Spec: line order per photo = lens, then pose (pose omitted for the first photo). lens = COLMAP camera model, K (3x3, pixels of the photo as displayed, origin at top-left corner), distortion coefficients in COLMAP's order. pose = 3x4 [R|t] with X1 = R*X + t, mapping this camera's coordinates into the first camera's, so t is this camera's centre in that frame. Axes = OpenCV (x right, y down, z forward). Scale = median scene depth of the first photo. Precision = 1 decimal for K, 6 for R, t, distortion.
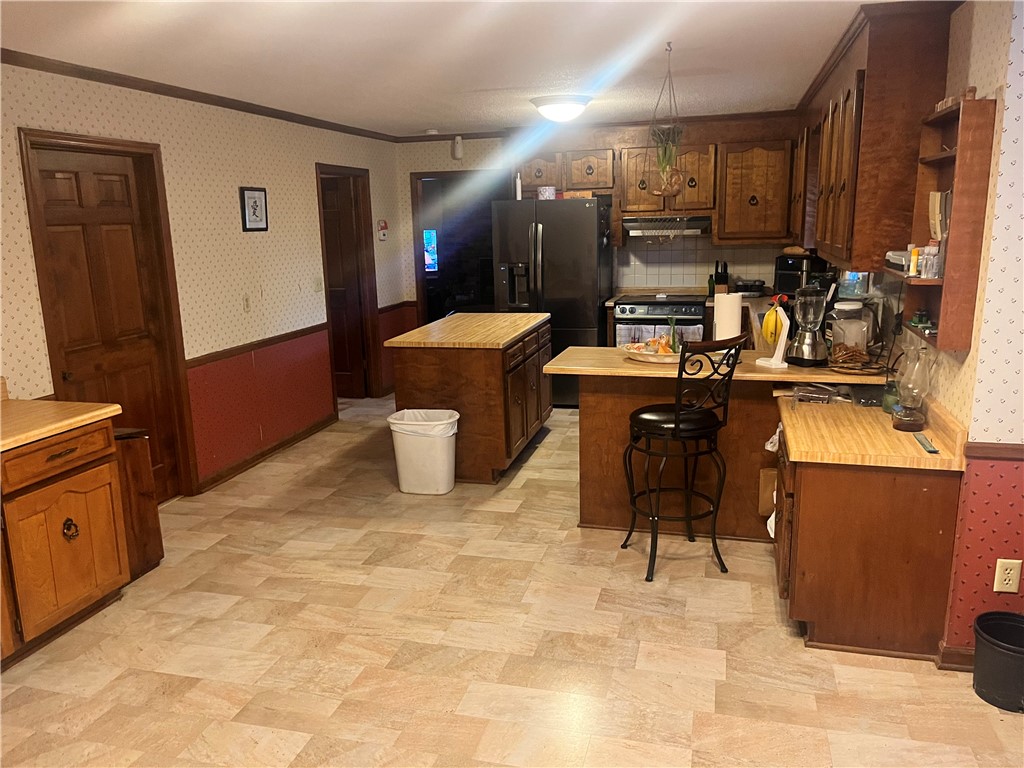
lens RADIAL K [[775.6, 0, 510.7], [0, 775.6, 379.1], [0, 0, 1]] dist [0.055288, -0.081473]
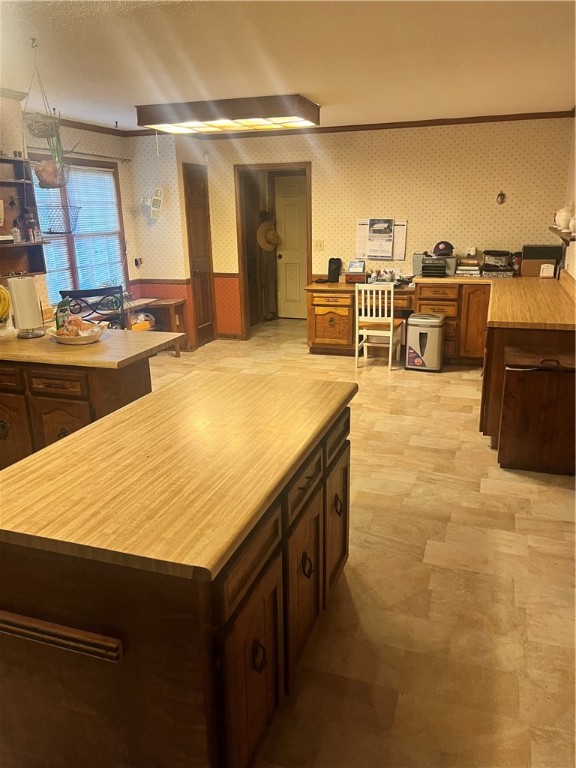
lens RADIAL K [[581.7, 0, 284.4], [0, 581.7, 384.9], [0, 0, 1]] dist [0.055288, -0.081473]
pose [[-0.995953, 0.027035, 0.085714, -0.114778], [0.064319, 0.880515, 0.469634, -0.232601], [-0.062776, 0.473246, -0.878691, 1.161023]]
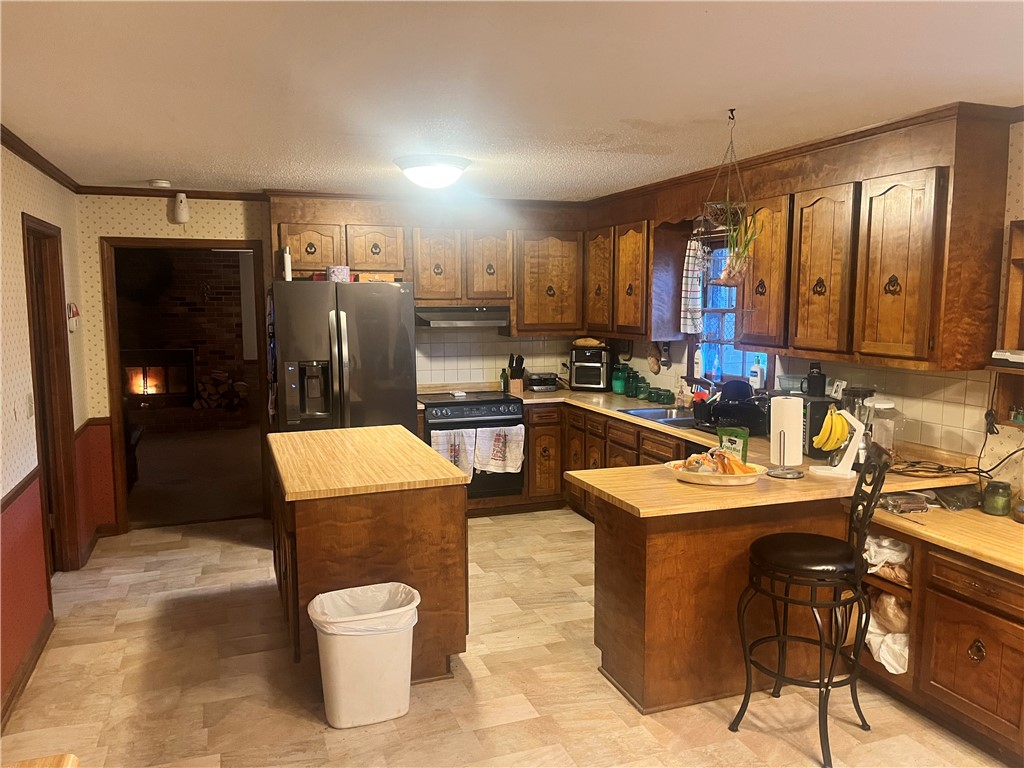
lens RADIAL K [[775.6, 0, 510.7], [0, 775.6, 379.1], [0, 0, 1]] dist [0.055288, -0.081473]
pose [[0.815478, -0.038776, 0.577487, -0.304053], [0.100105, 0.992166, -0.074740, -0.060507], [-0.570065, 0.118758, 0.812972, 0.291282]]
